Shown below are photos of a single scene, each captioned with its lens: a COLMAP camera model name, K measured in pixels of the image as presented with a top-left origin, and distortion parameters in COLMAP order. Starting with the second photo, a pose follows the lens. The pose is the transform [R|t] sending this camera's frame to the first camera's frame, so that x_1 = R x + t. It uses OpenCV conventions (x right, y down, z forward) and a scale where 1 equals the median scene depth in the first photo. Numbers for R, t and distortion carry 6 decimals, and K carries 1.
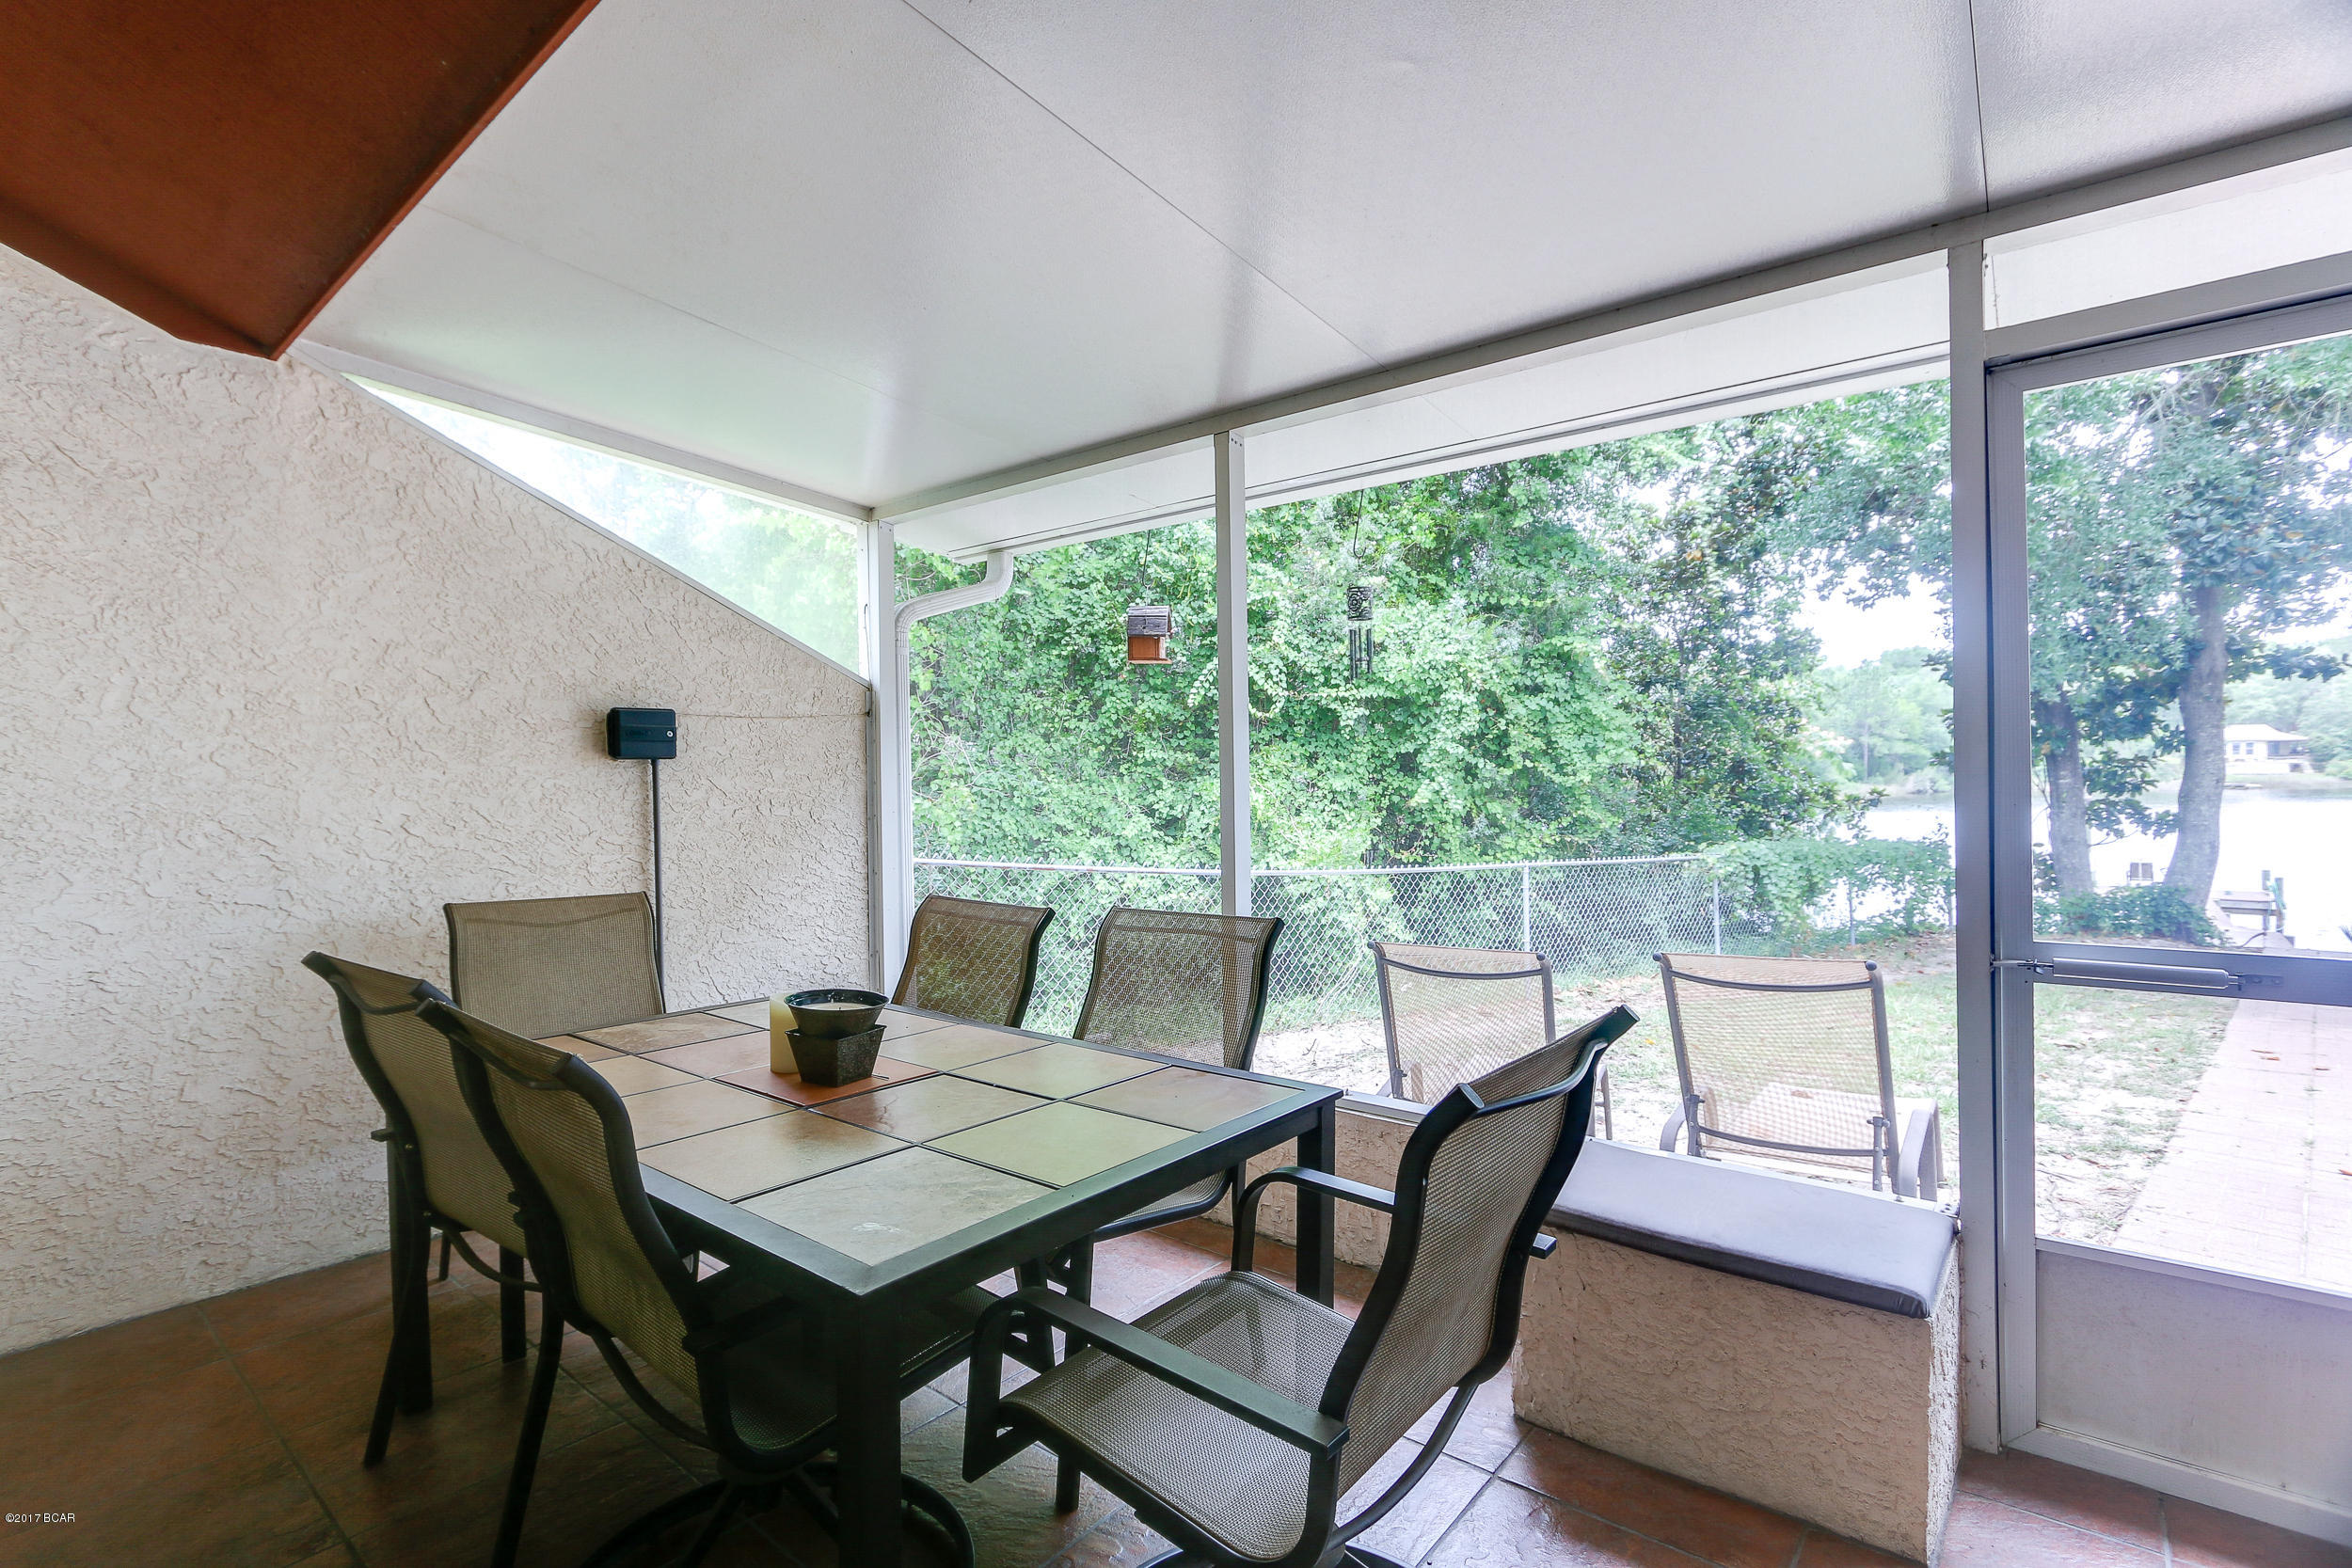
lens RADIAL K [[1091.7, 0, 1160.4], [0, 1091.7, 788.3], [0, 0, 1]] dist [-0.020587, 0.004819]
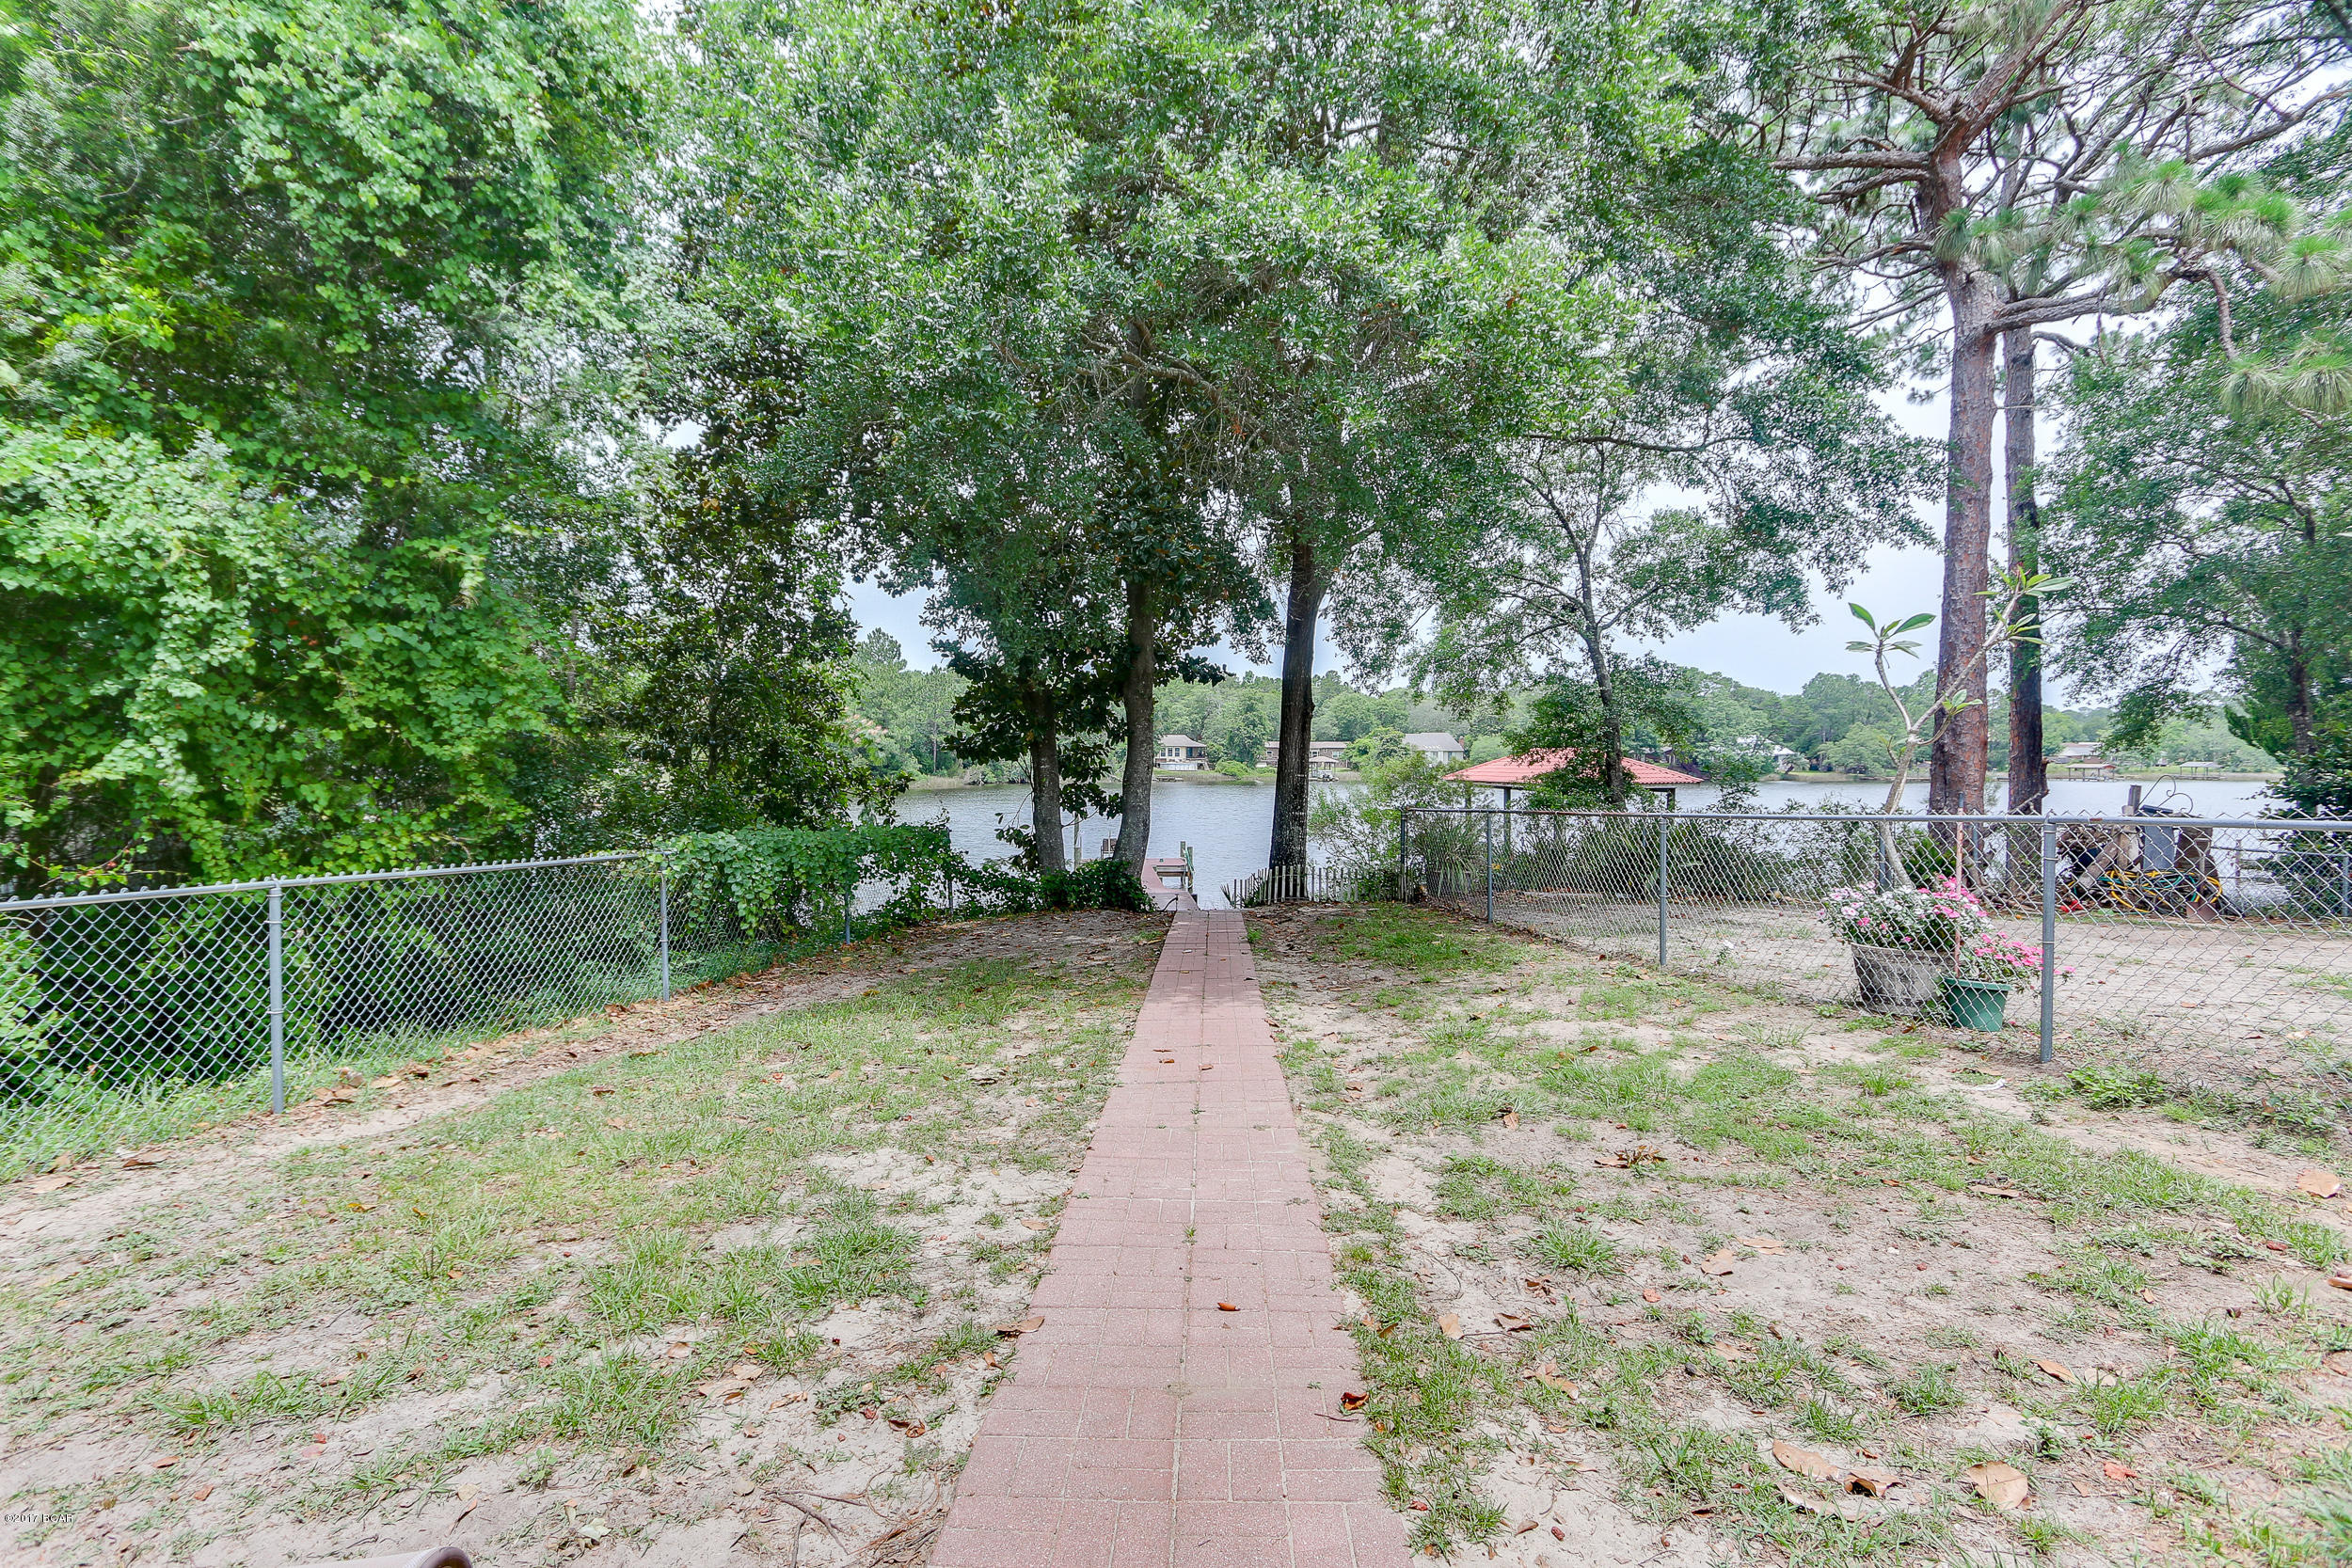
lens RADIAL K [[1091.7, 0, 1179.5], [0, 1091.7, 758.7], [0, 0, 1]] dist [-0.020587, 0.004819]
pose [[0.700994, 0.017939, 0.712942, 0.211351], [-0.004237, 0.999771, -0.020990, 0.009692], [-0.713155, 0.011693, 0.700909, 0.190947]]
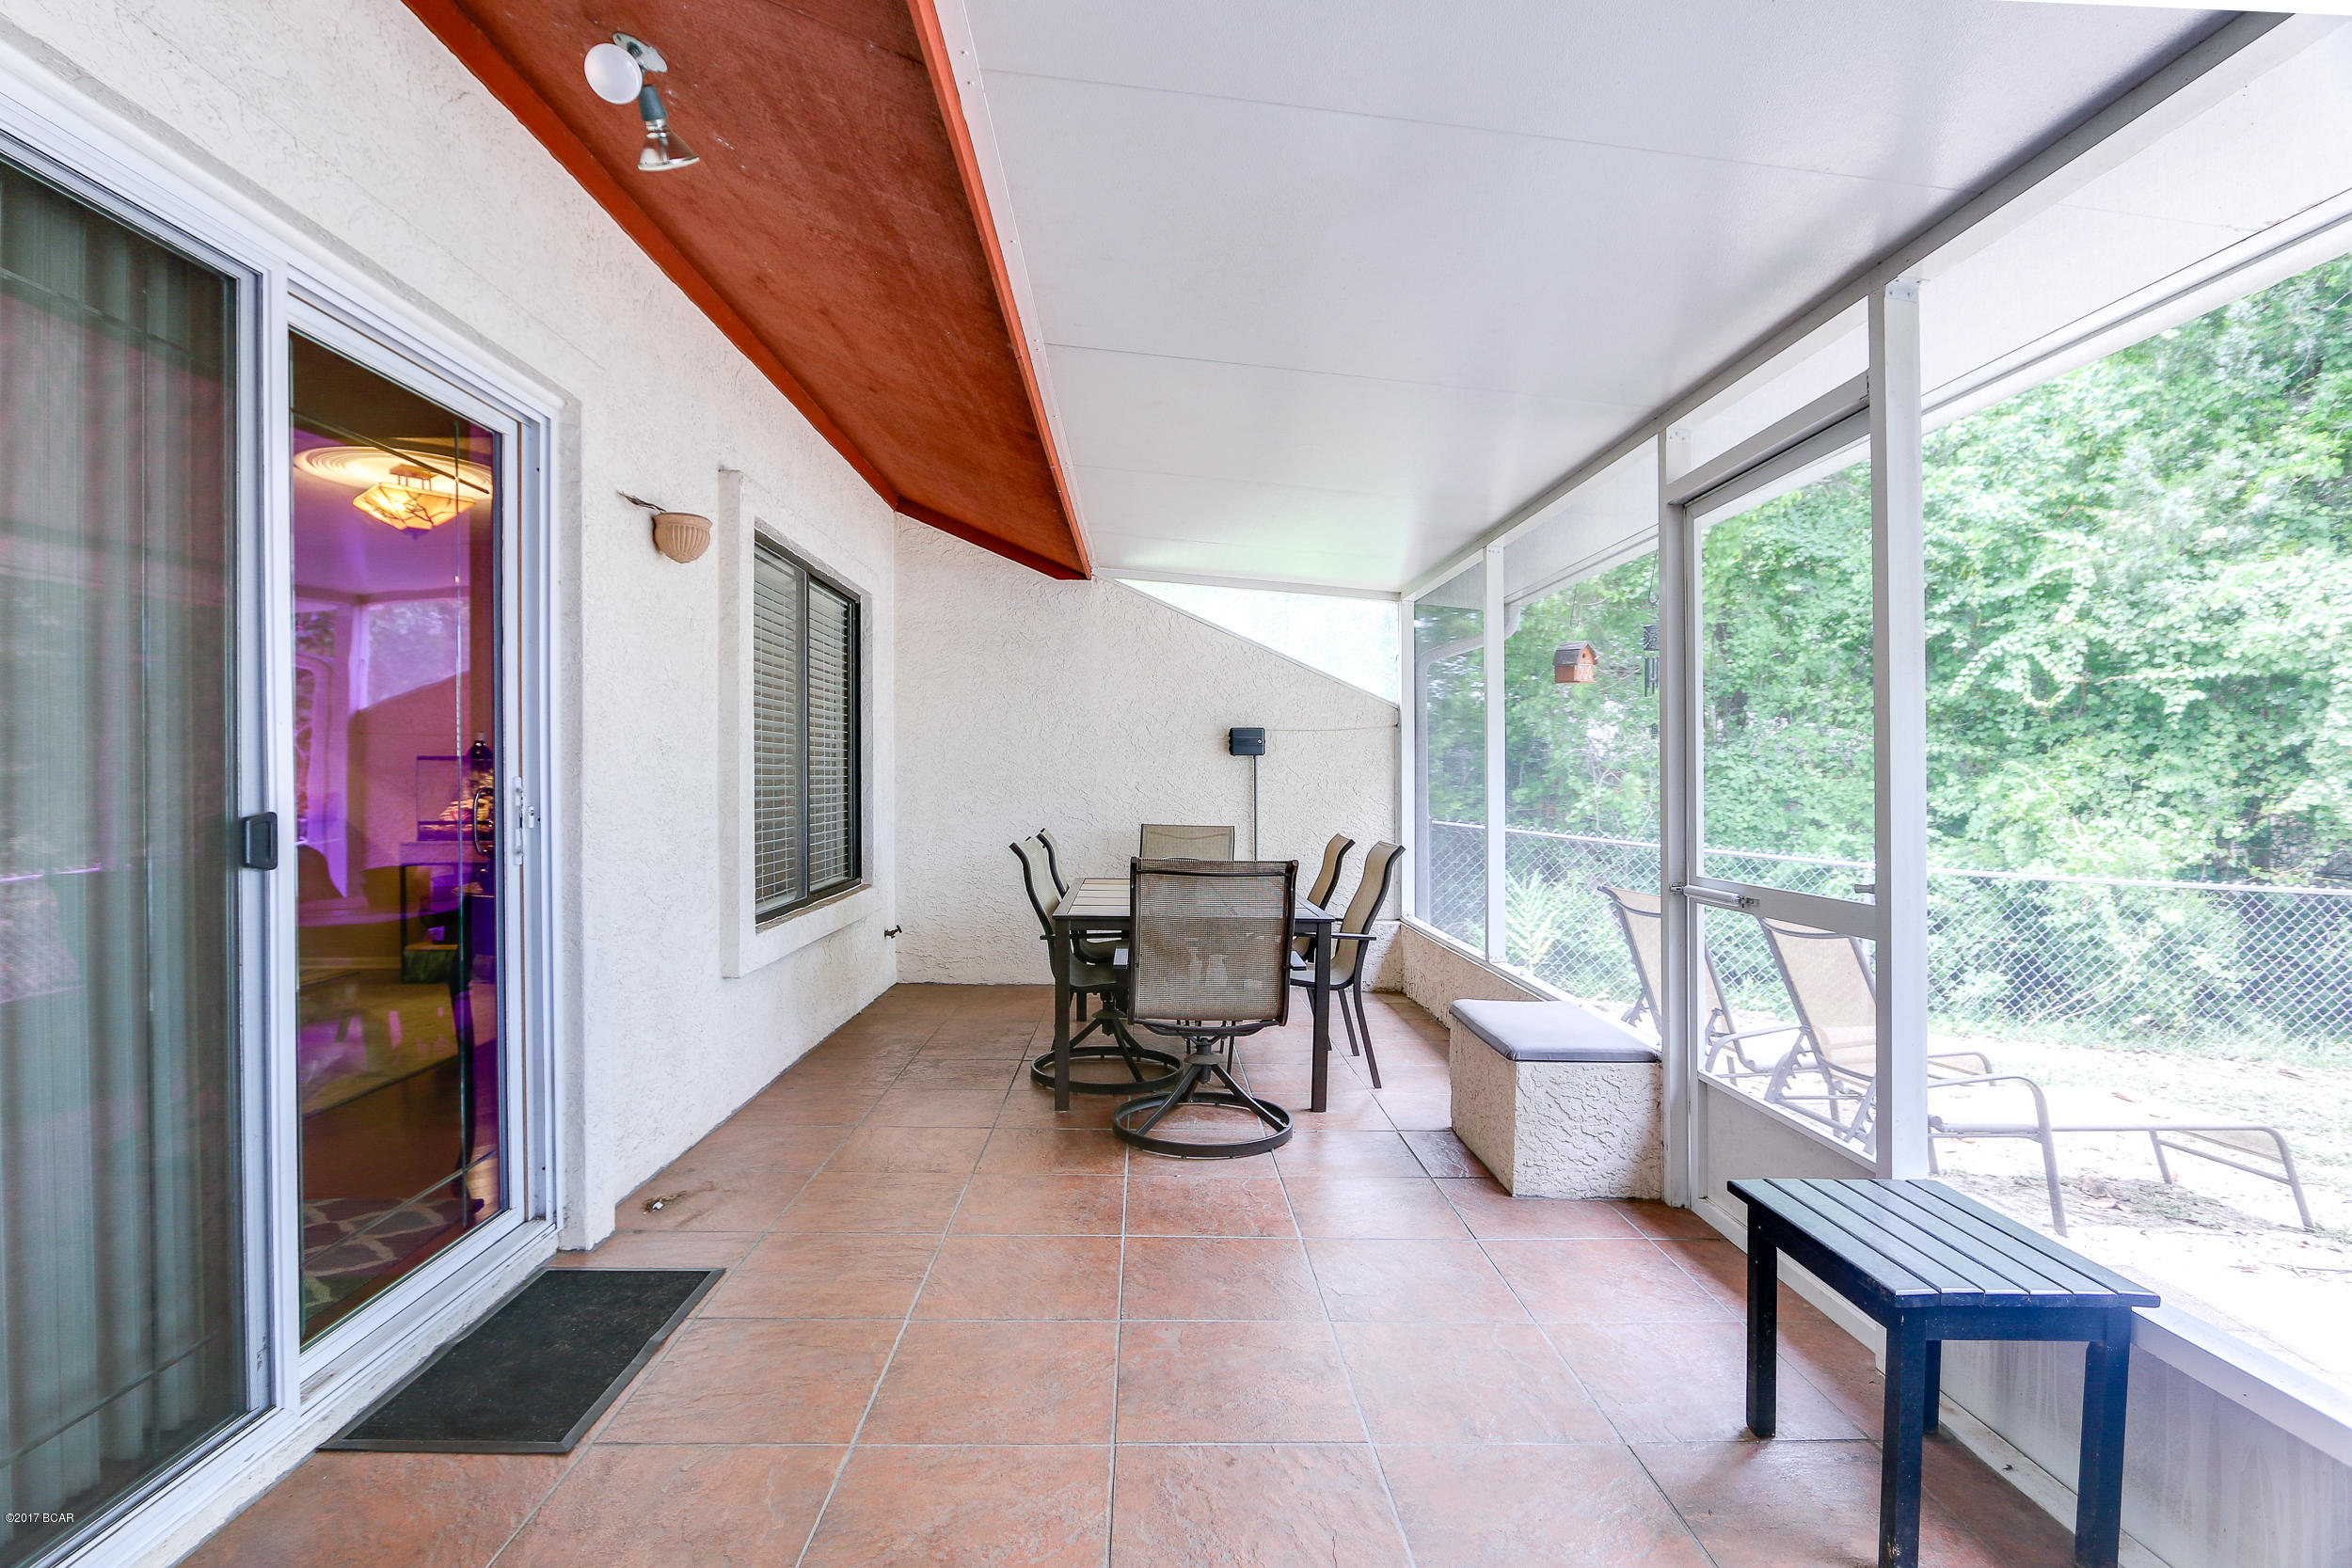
lens RADIAL K [[1091.7, 0, 1167.3], [0, 1091.7, 771.4], [0, 0, 1]] dist [-0.020587, 0.004819]
pose [[0.660780, 0.014099, -0.750447, 0.260332], [-0.019306, 0.999812, 0.001785, -0.000220], [0.750331, 0.013309, 0.660928, -0.100688]]
